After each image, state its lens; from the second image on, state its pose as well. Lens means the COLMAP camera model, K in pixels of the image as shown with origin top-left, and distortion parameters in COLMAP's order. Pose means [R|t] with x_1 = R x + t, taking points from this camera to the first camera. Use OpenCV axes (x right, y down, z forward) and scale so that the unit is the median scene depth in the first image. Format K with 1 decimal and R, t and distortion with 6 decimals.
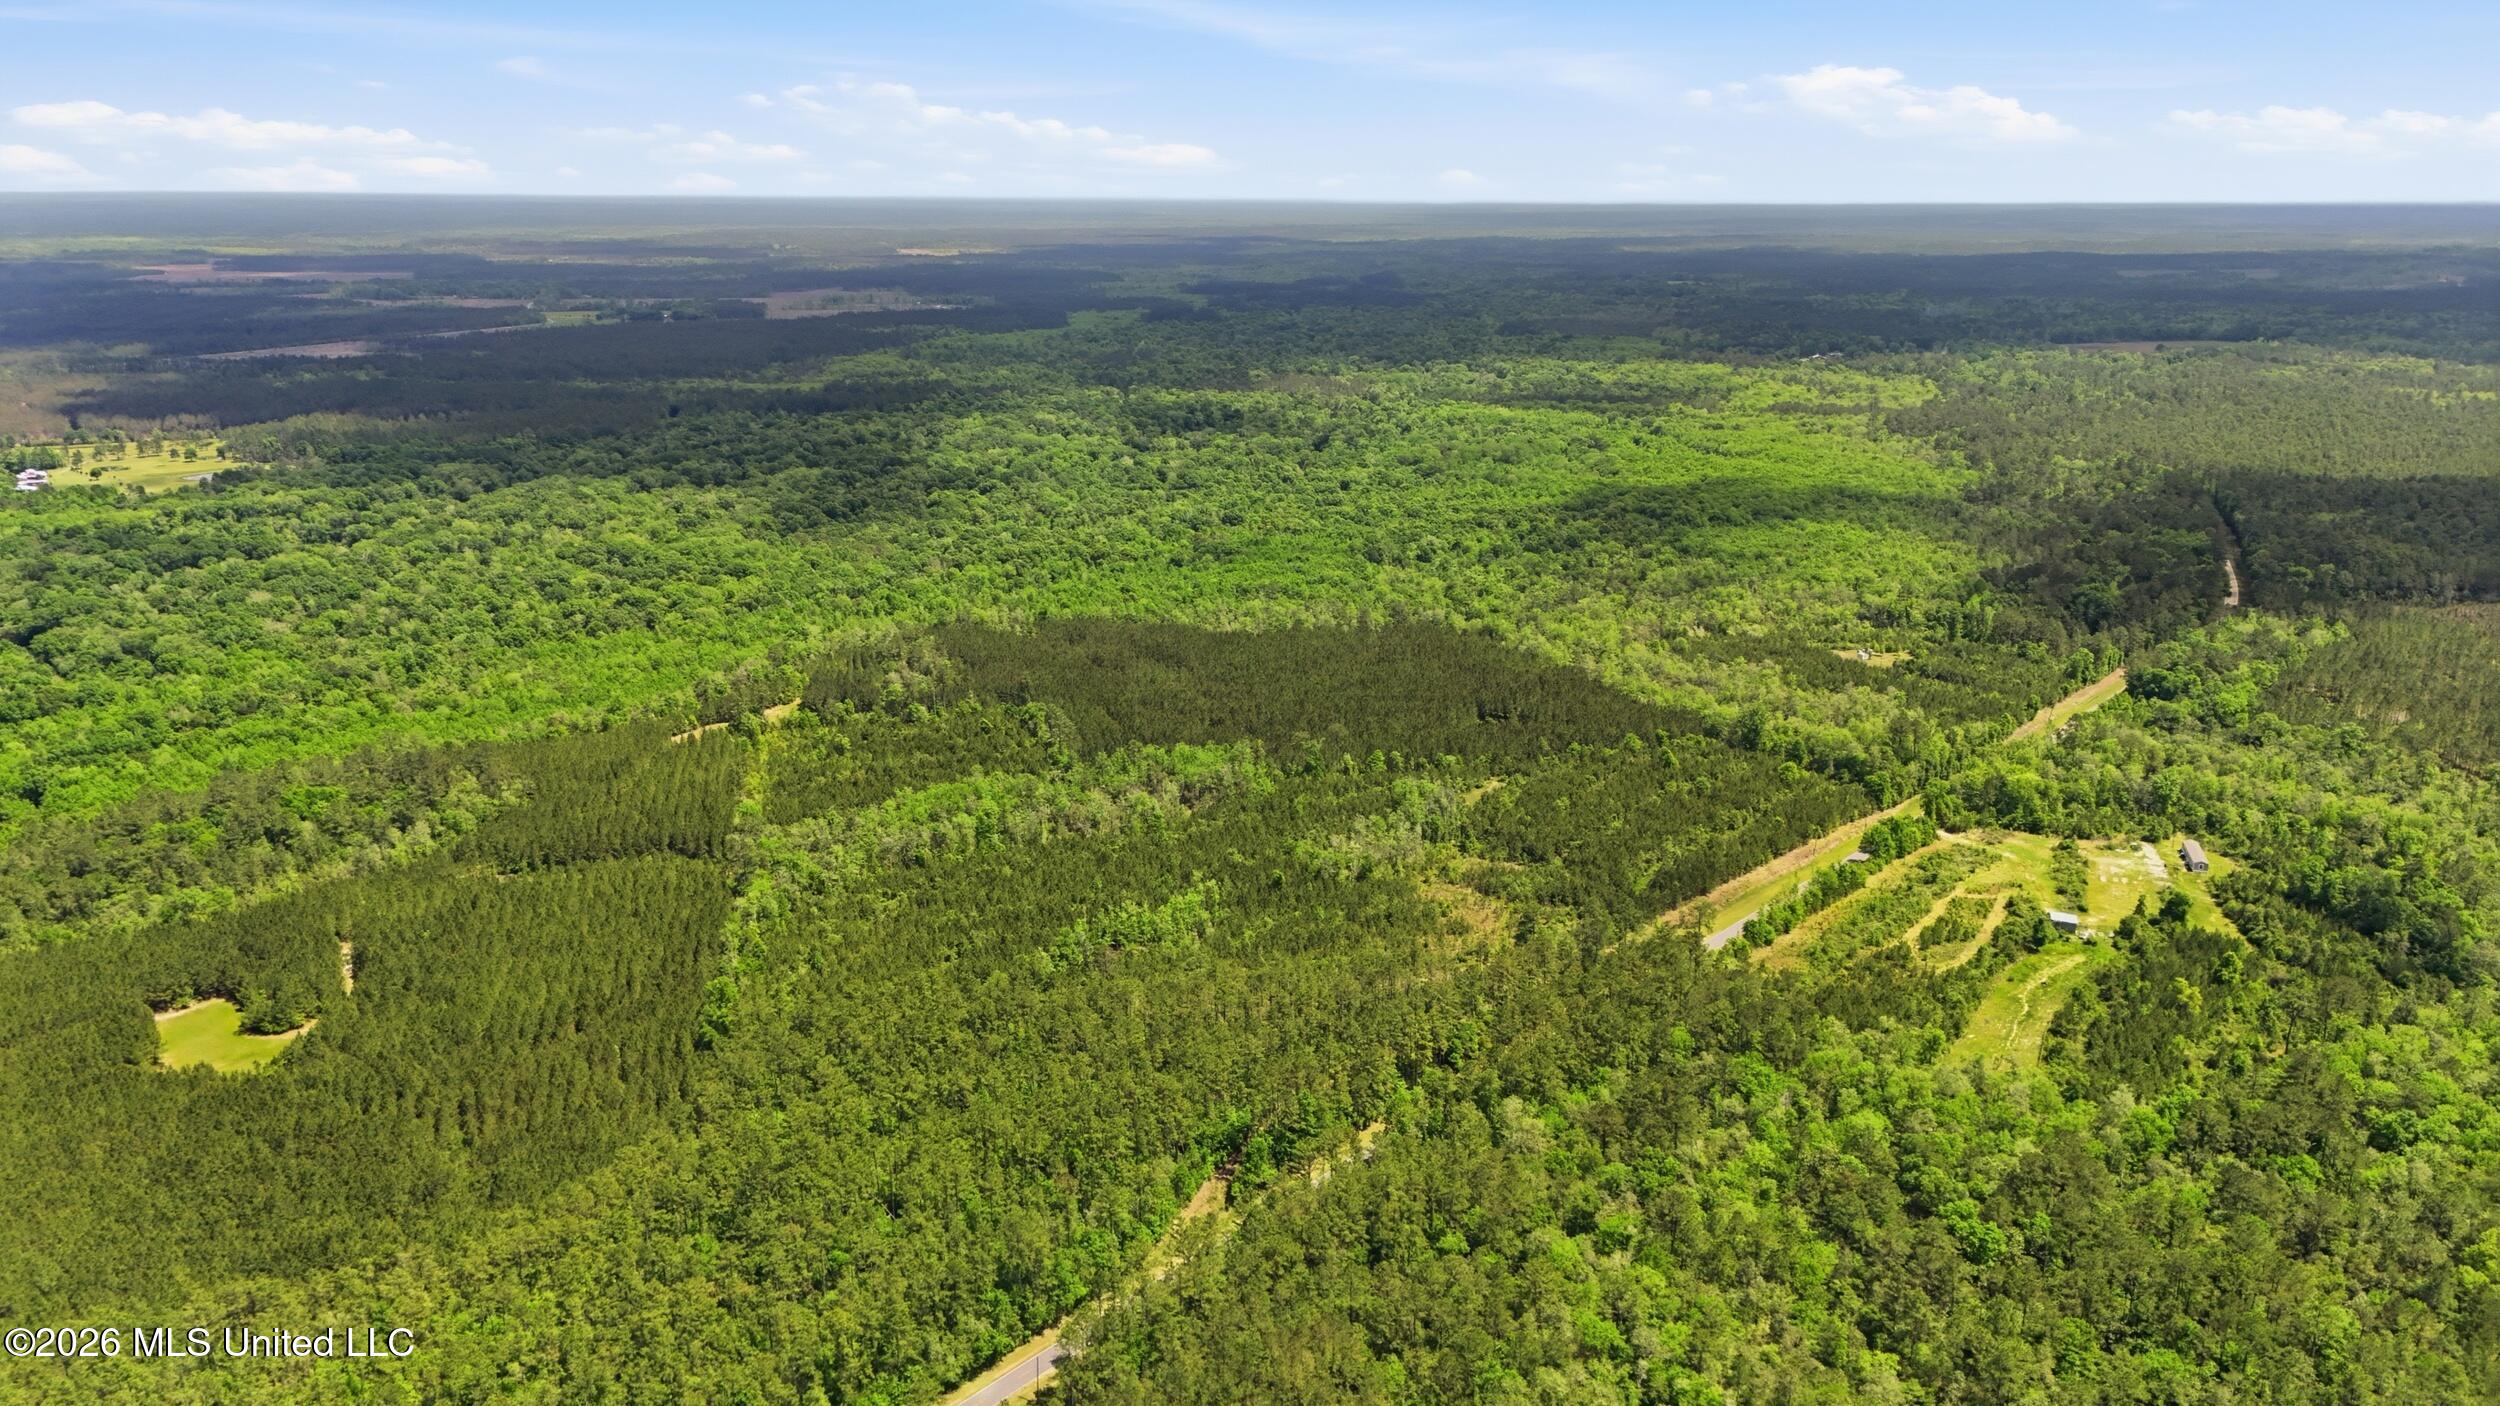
lens RADIAL K [[1831.1, 0, 1246.6], [0, 1831.1, 722.6], [0, 0, 1]] dist [0.080973, -0.076886]
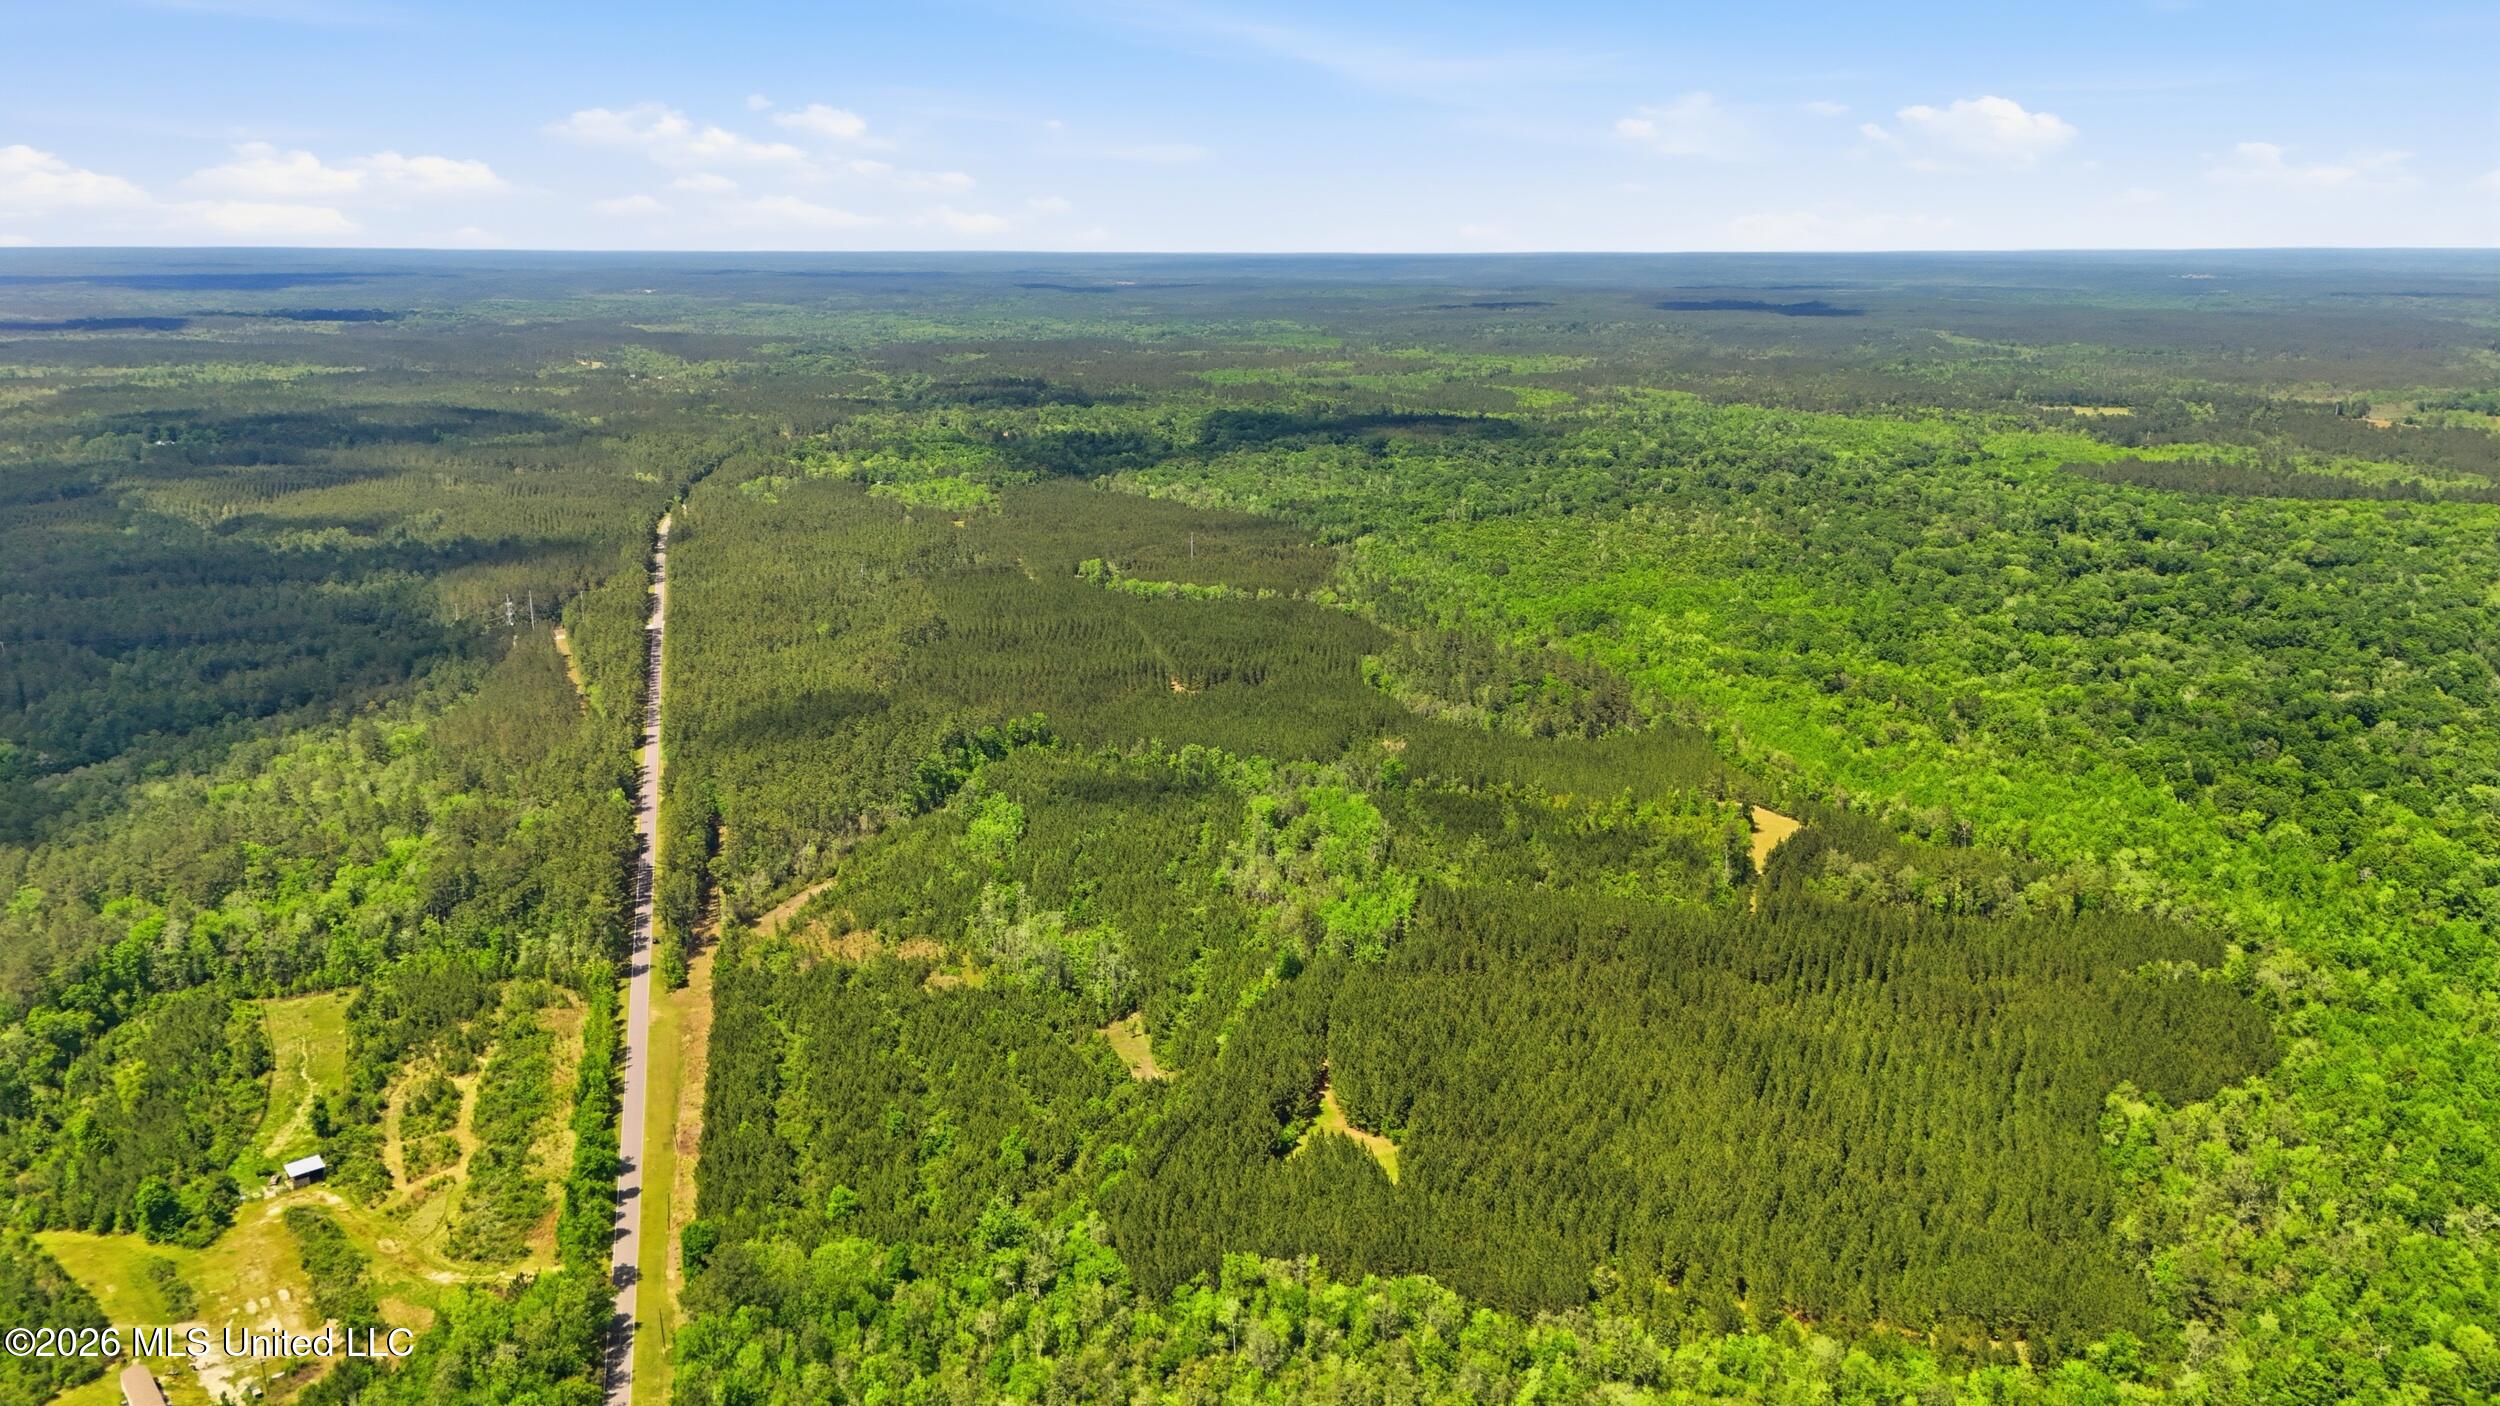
lens RADIAL K [[1831.1, 0, 1246.6], [0, 1831.1, 722.6], [0, 0, 1]] dist [0.080973, -0.076886]
pose [[-0.539893, 0.240966, -0.806505, 0.792765], [-0.199909, 0.894027, 0.400939, -0.447122], [0.817650, 0.377692, -0.434508, 1.551393]]
